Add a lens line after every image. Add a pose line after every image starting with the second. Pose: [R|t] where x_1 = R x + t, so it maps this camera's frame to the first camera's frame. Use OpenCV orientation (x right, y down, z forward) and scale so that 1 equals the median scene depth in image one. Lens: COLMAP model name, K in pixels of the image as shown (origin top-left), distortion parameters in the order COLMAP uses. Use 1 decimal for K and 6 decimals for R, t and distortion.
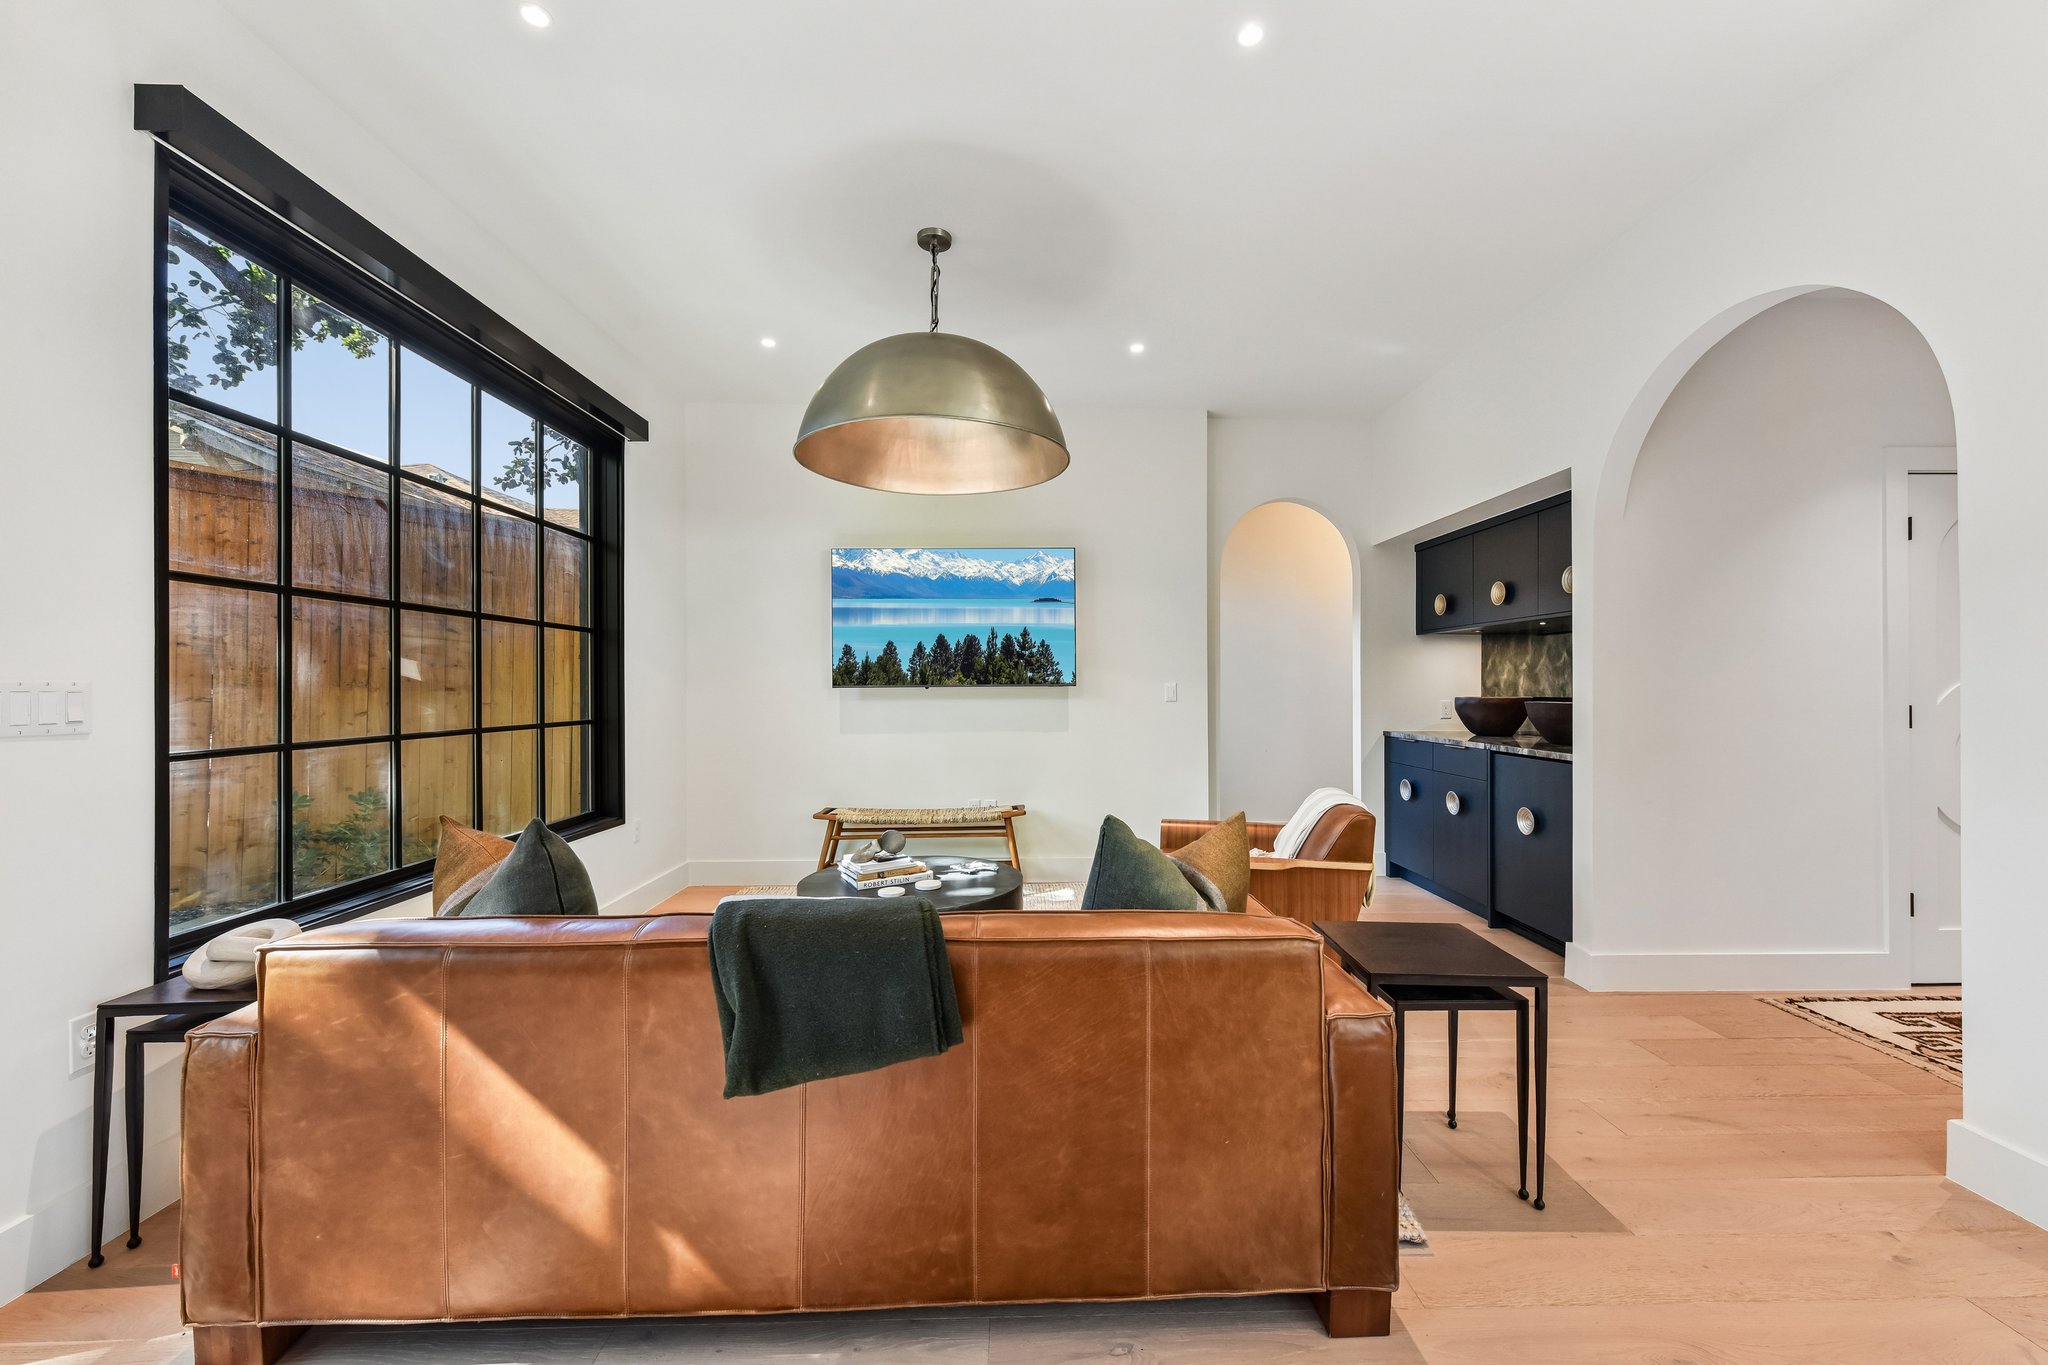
lens RADIAL K [[812.1, 0, 1032.8], [0, 812.1, 688.7], [0, 0, 1]] dist [0.003760, -0.001091]
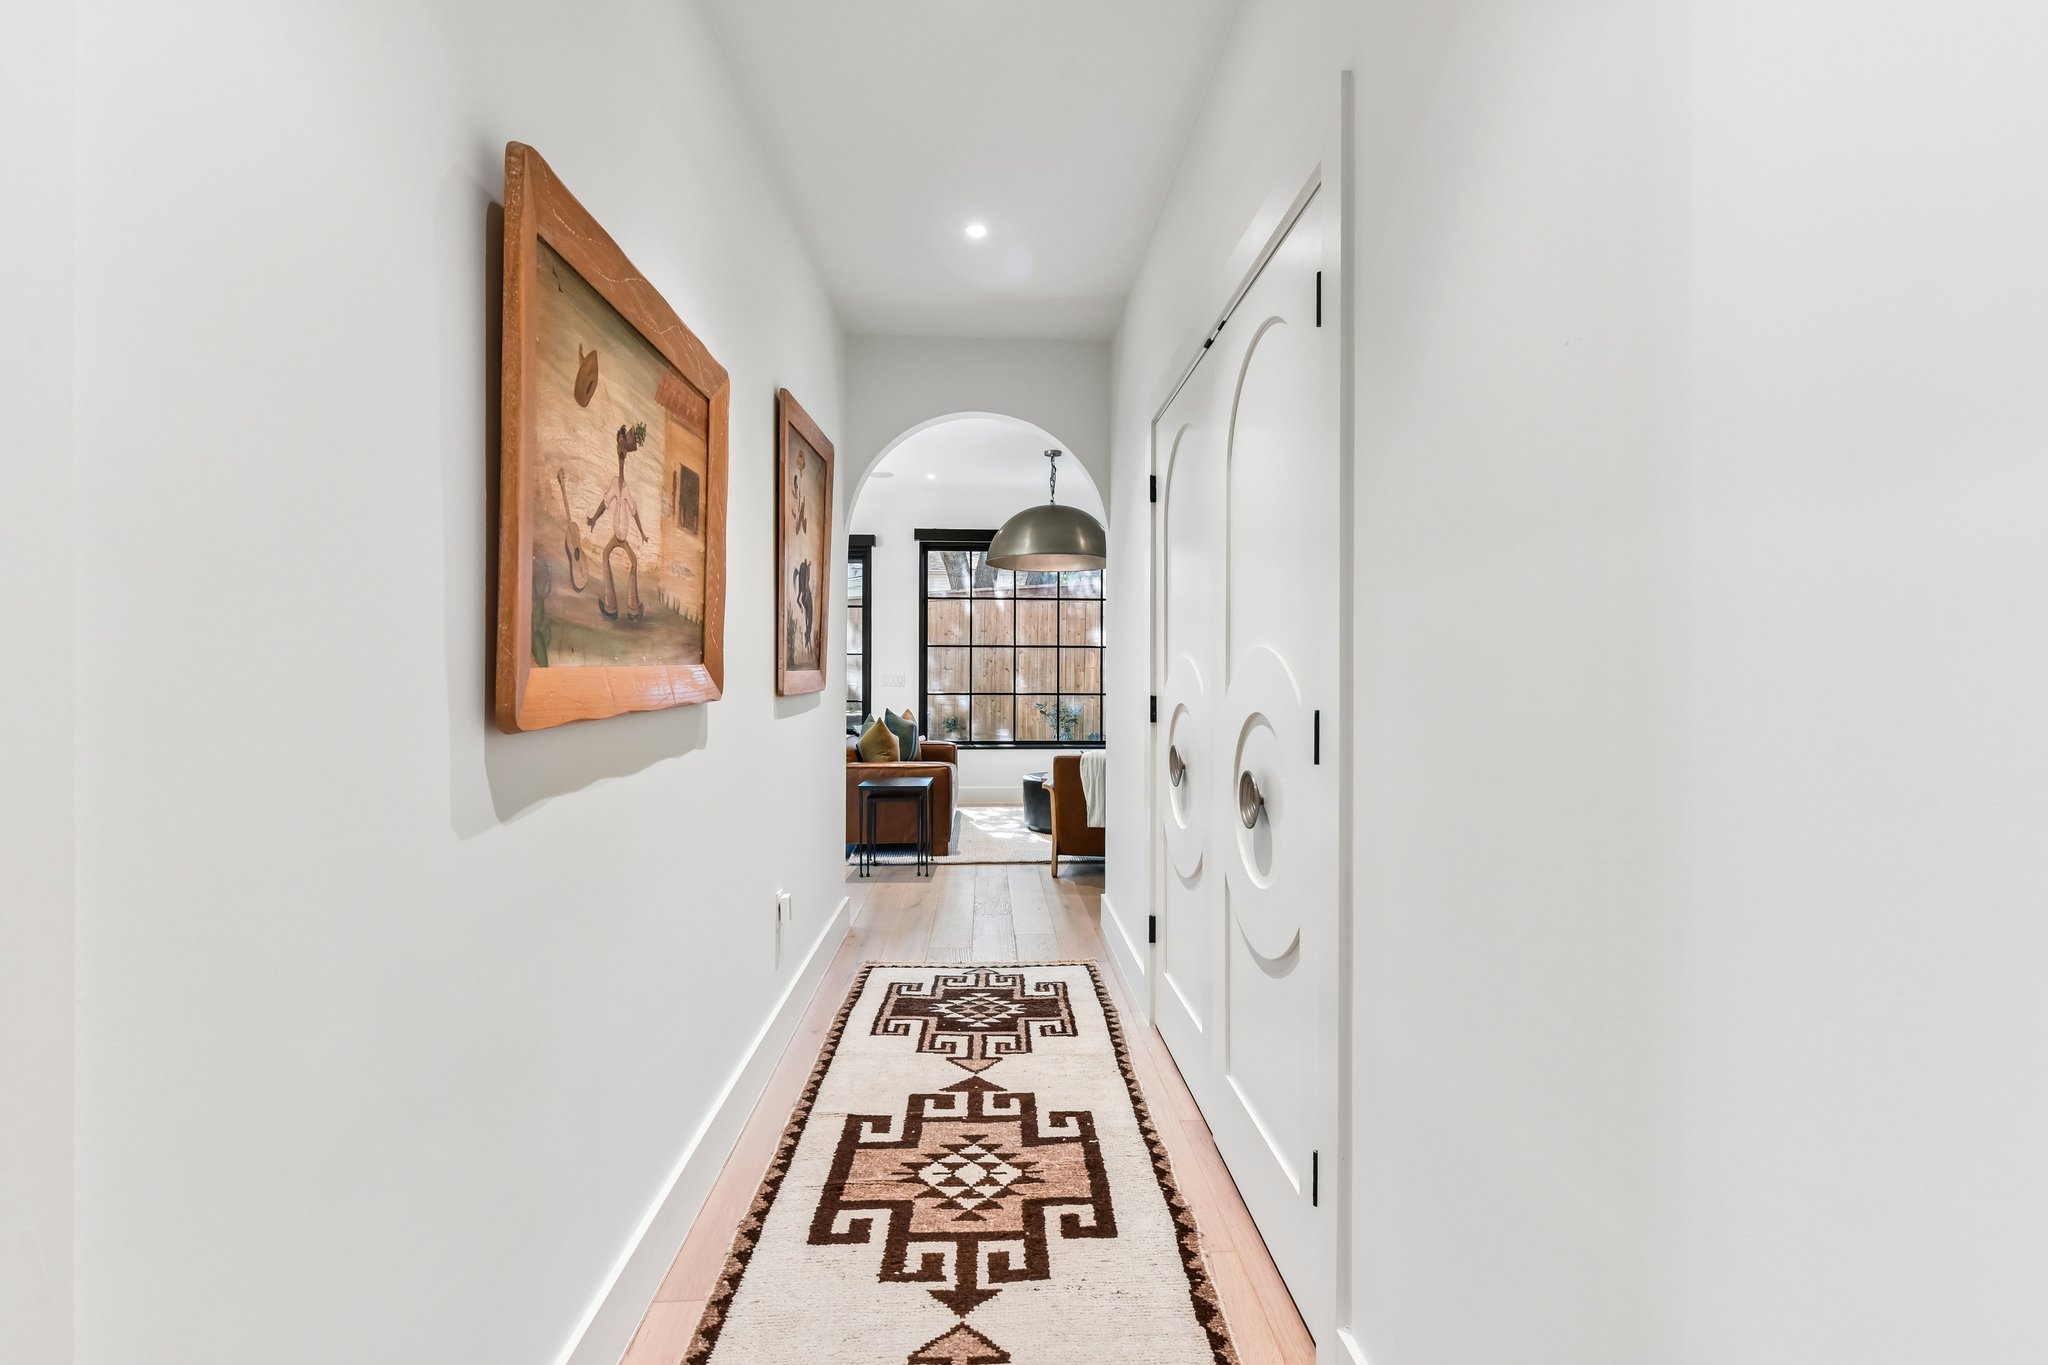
lens RADIAL K [[916.6, 0, 1024.1], [0, 916.6, 674.9], [0, 0, 1]] dist [-0.004677, -0.000494]
pose [[0.008386, 0.001708, -0.999963, 2.237056], [-0.002128, 0.999996, 0.001690, -0.006482], [0.999963, 0.002114, 0.008390, 0.938485]]
